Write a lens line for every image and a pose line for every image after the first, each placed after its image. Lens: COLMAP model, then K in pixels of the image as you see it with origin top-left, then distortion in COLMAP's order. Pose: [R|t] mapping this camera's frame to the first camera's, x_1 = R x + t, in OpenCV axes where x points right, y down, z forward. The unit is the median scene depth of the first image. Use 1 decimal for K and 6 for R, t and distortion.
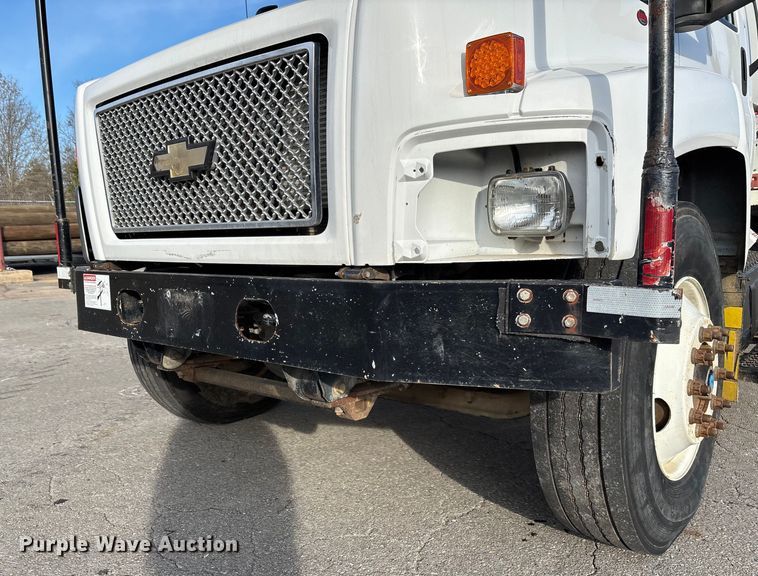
lens RADIAL K [[632.9, 0, 356.3], [0, 632.9, 308.0], [0, 0, 1]] dist [0.033926, -0.012655]
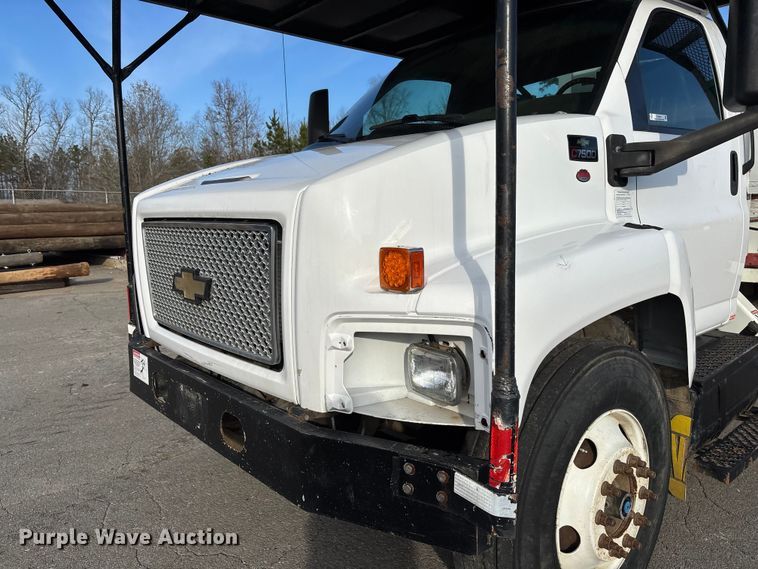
lens RADIAL K [[576.3, 0, 379.0], [0, 576.3, 284.5], [0, 0, 1]] dist [0.045615, -0.042601]
pose [[0.991060, 0.038277, -0.127805, 0.272068], [-0.037705, 0.999265, 0.006890, -0.303879], [0.127975, -0.002009, 0.991775, -0.080006]]
